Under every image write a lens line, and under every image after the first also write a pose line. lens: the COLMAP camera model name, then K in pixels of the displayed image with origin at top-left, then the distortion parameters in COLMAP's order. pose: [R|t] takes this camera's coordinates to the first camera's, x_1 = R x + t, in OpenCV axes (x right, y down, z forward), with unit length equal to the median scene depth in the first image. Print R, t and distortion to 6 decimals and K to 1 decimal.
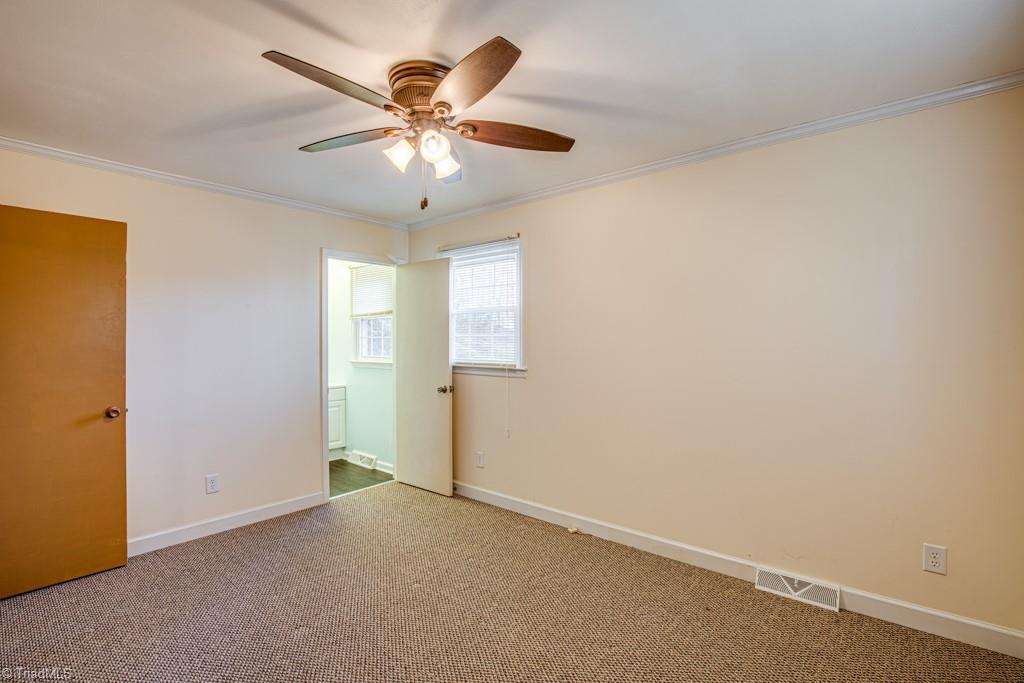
lens RADIAL K [[468.2, 0, 517.1], [0, 468.2, 338.8], [0, 0, 1]] dist [-0.043014, 0.011285]
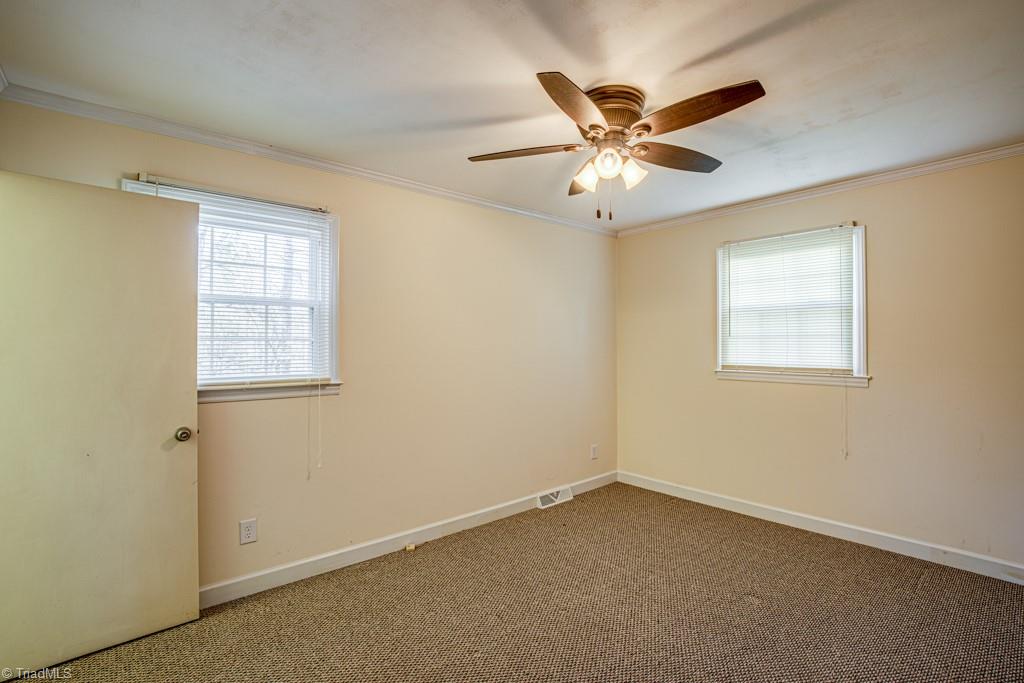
lens RADIAL K [[468.2, 0, 517.1], [0, 468.2, 338.8], [0, 0, 1]] dist [-0.043014, 0.011285]
pose [[0.162567, 0.016209, 0.986564, -0.704662], [0.002492, 0.999855, -0.016838, 0.004580], [-0.986694, 0.005196, 0.162503, 0.571297]]
